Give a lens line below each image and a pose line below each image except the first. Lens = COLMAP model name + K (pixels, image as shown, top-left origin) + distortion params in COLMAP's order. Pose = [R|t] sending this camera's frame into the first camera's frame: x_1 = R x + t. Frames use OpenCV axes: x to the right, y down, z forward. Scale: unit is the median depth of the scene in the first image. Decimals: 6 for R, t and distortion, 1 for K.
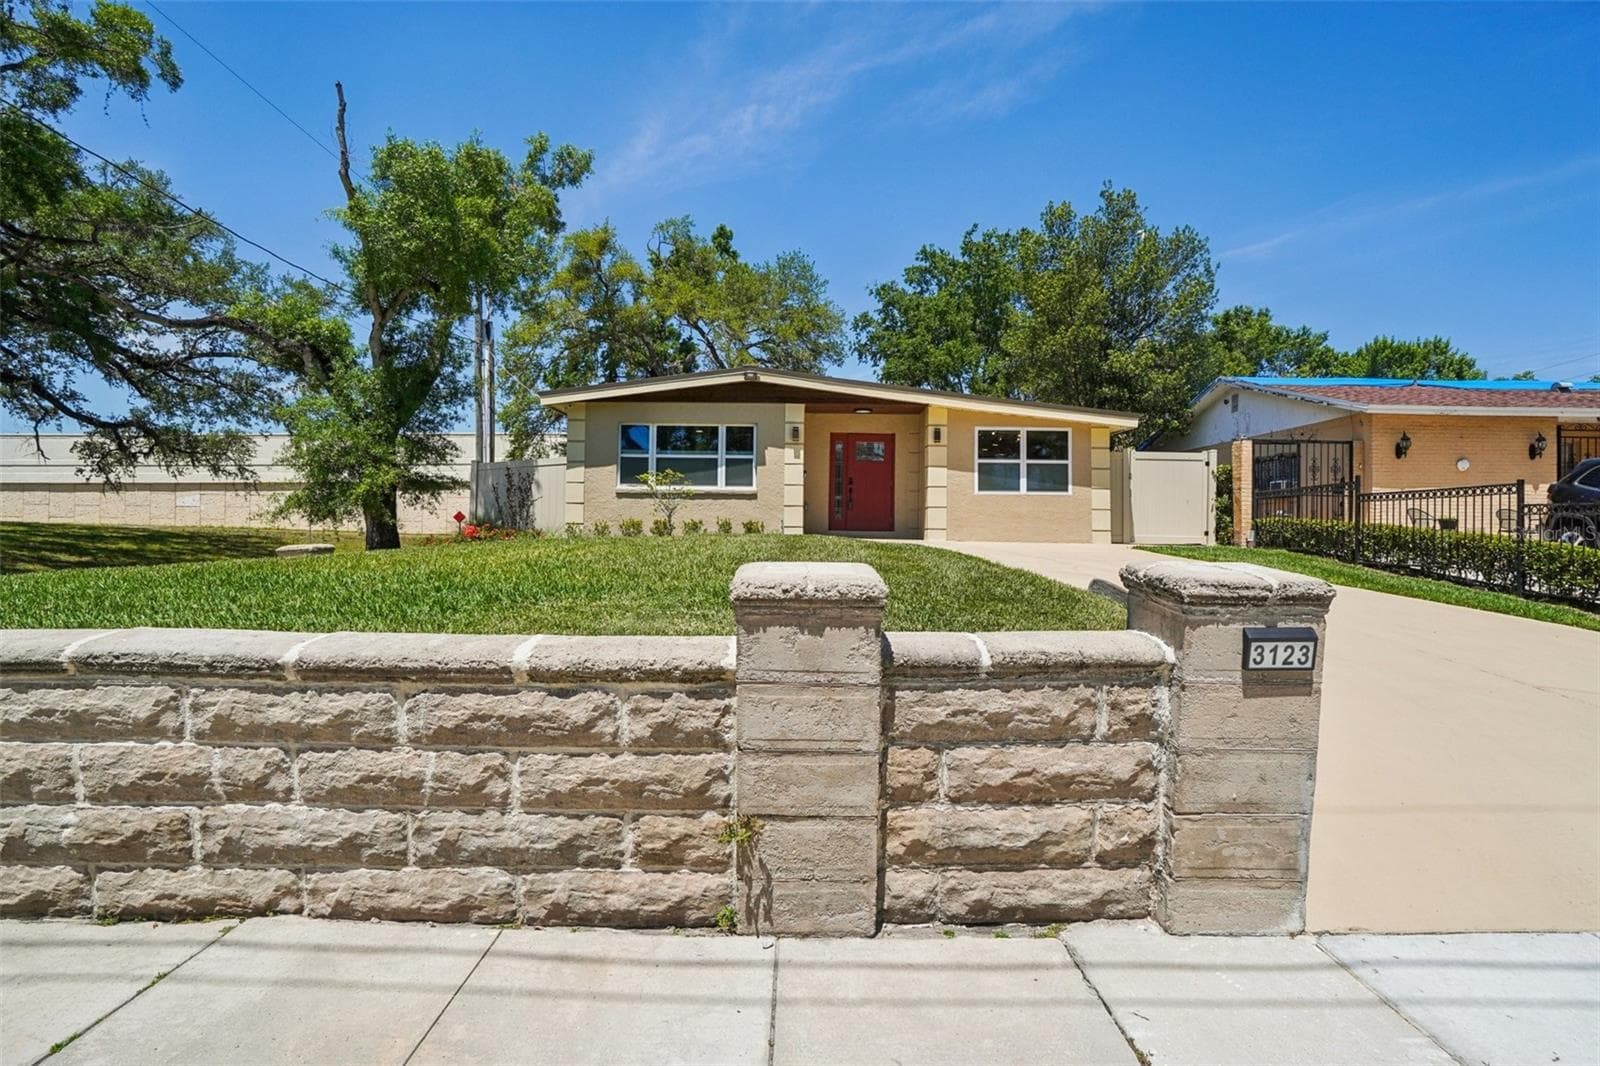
lens RADIAL K [[783.9, 0, 803.0], [0, 783.9, 526.8], [0, 0, 1]] dist [-0.054136, 0.025676]
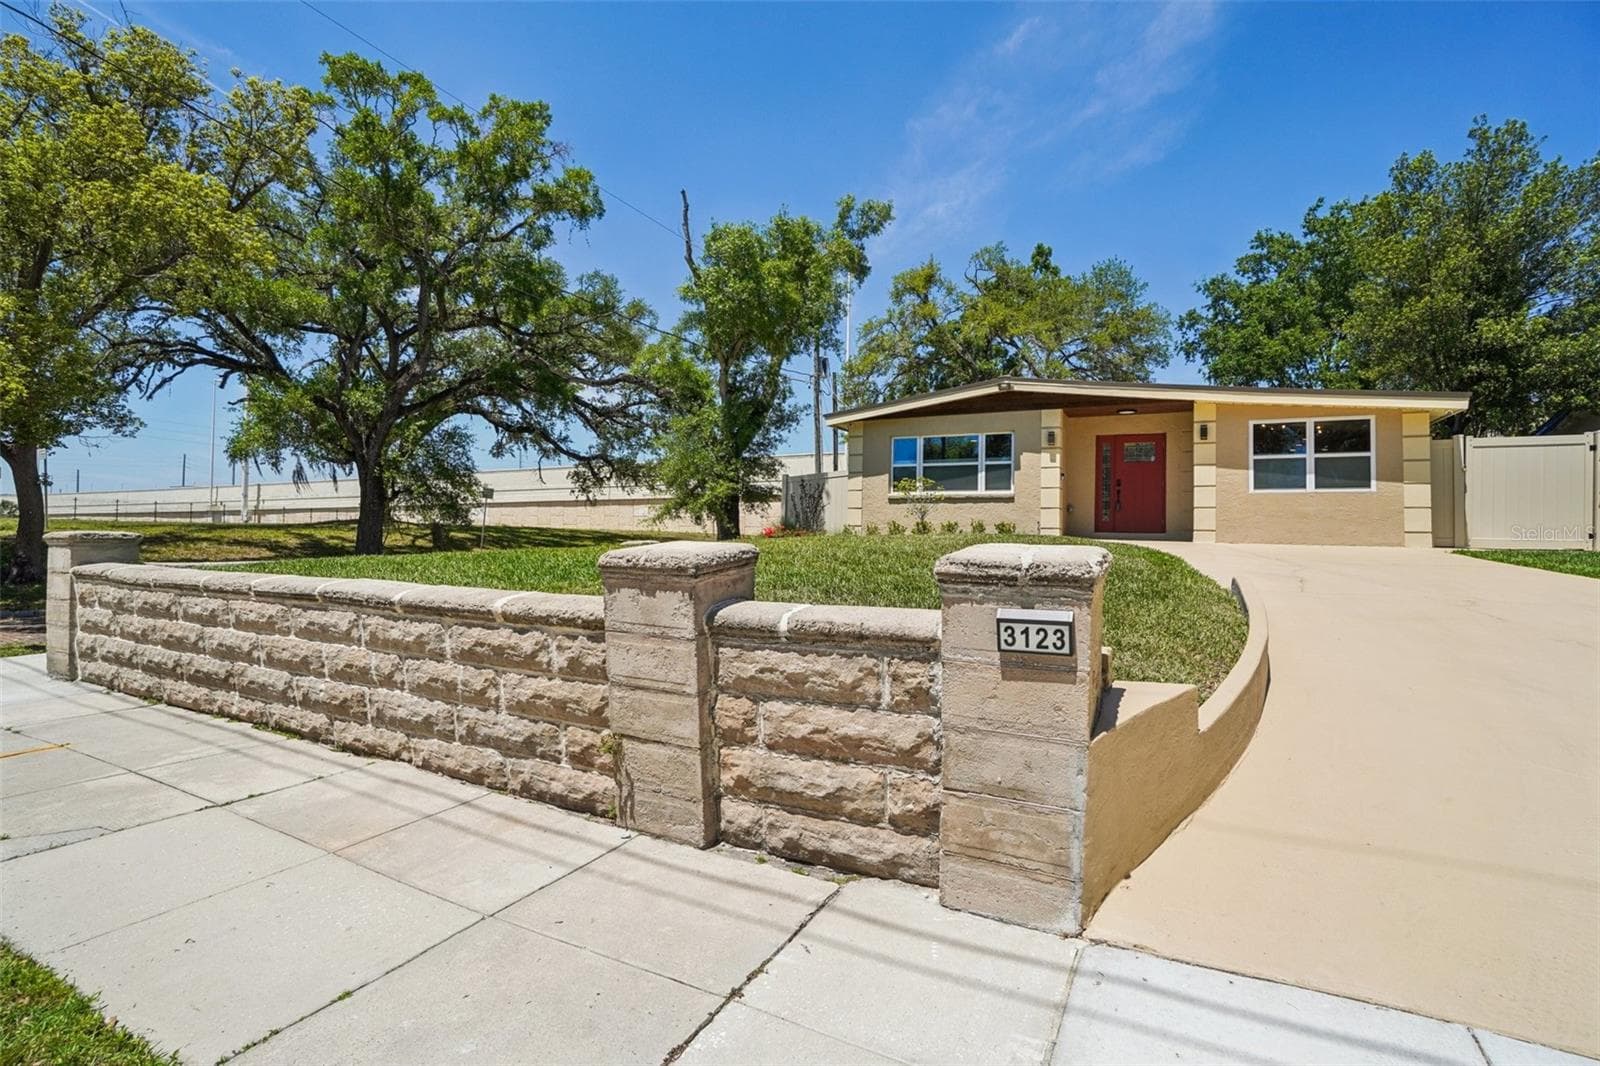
lens RADIAL K [[720.9, 0, 803.7], [0, 720.9, 521.5], [0, 0, 1]] dist [-0.072605, 0.036152]
pose [[0.893873, -0.005992, -0.448280, 0.712236], [-0.000864, 0.999886, -0.015087, 0.032757], [0.448319, 0.013873, 0.893766, 0.067425]]
